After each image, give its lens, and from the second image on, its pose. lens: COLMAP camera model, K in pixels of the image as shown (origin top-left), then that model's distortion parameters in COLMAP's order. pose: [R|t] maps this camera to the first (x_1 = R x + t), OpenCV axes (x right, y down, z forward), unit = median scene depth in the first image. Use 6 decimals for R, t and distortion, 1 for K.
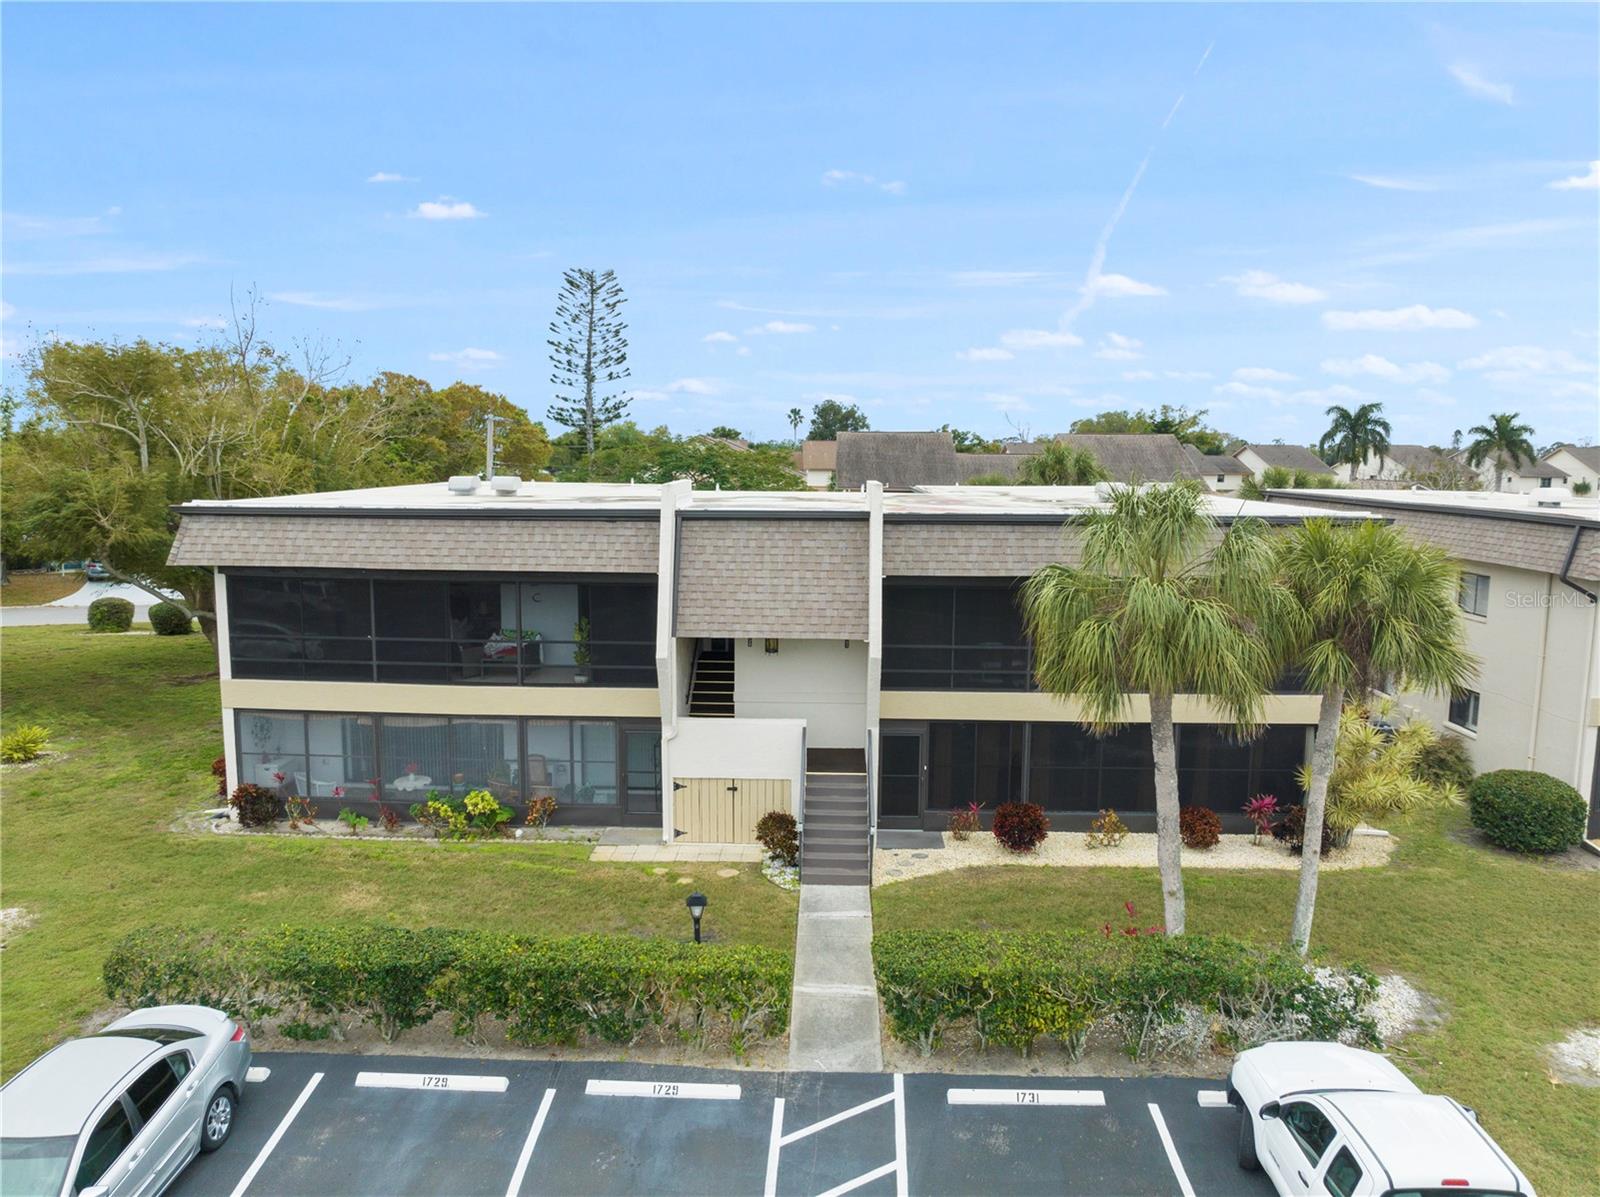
lens RADIAL K [[1121.8, 0, 800.0], [0, 1121.8, 598.5], [0, 0, 1]] dist [-0.038064, 0.001695]
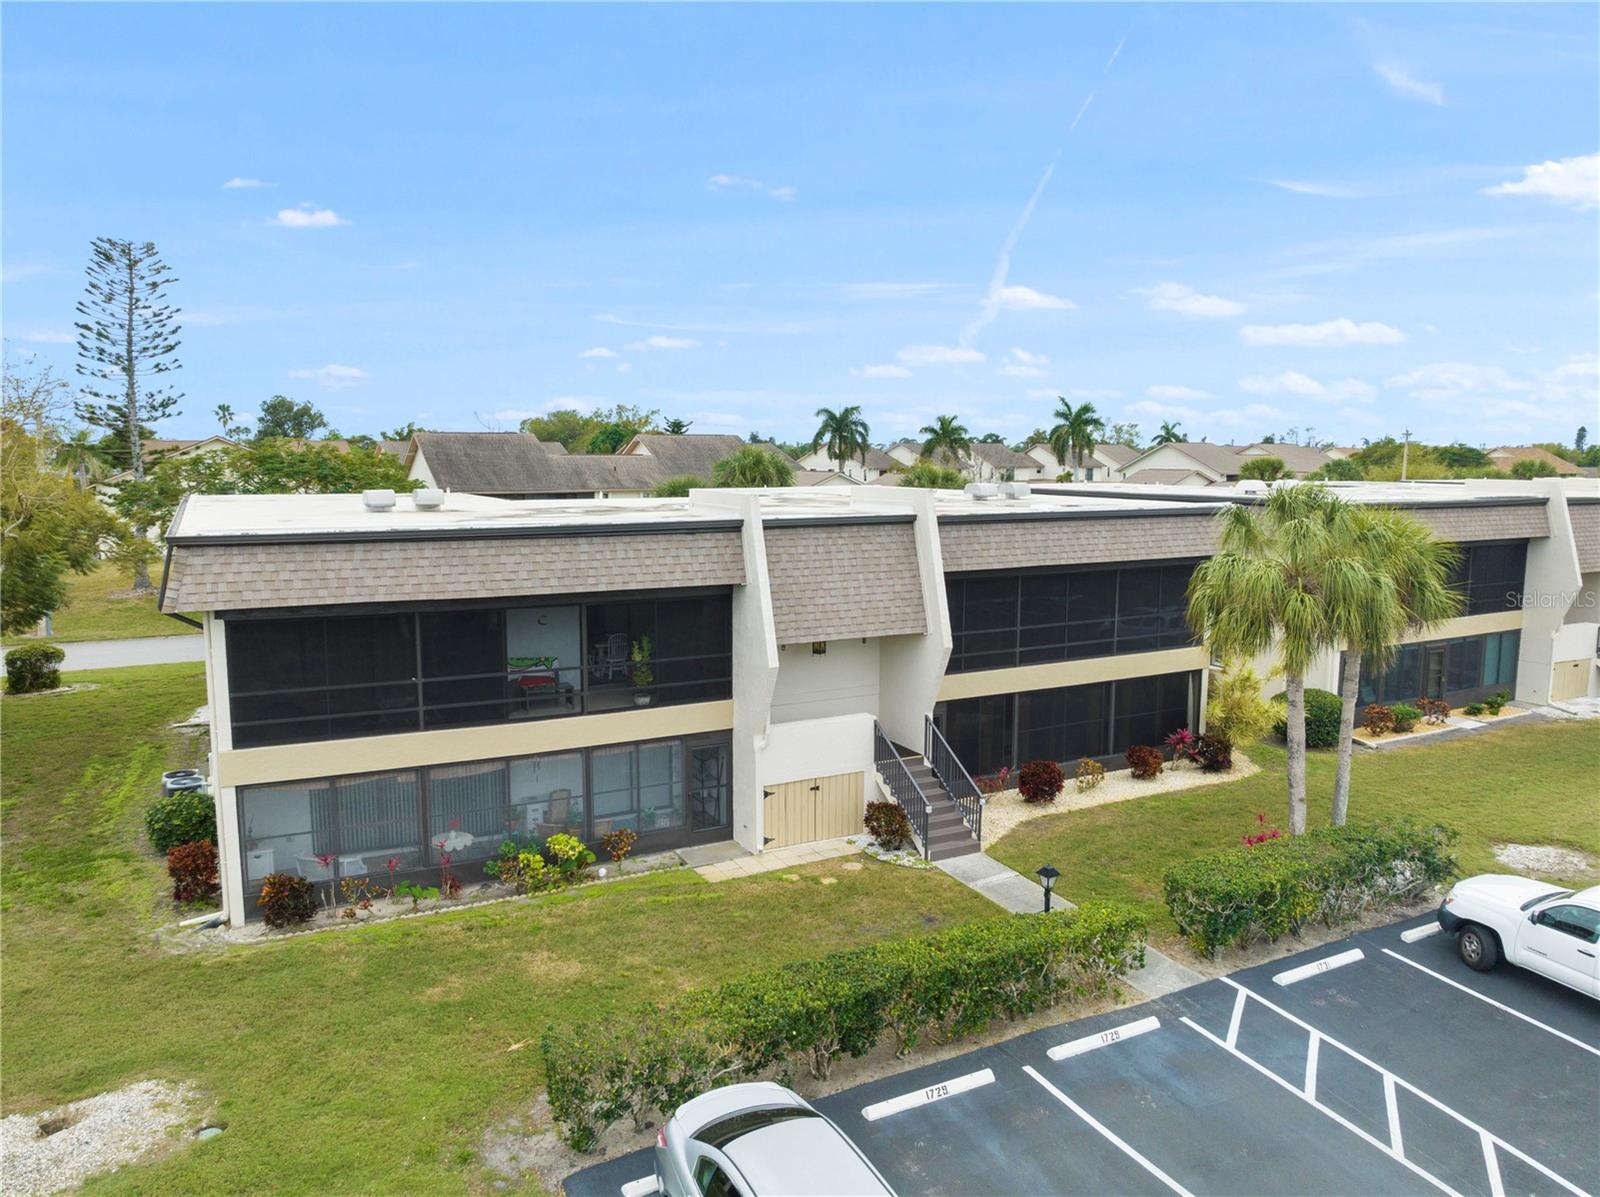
lens RADIAL K [[1121.8, 0, 800.0], [0, 1121.8, 598.5], [0, 0, 1]] dist [-0.038064, 0.001695]
pose [[0.869492, -0.069266, 0.489067, -0.567055], [0.068115, 0.997474, 0.020172, -0.025927], [-0.489228, 0.015774, 0.872013, 0.107000]]
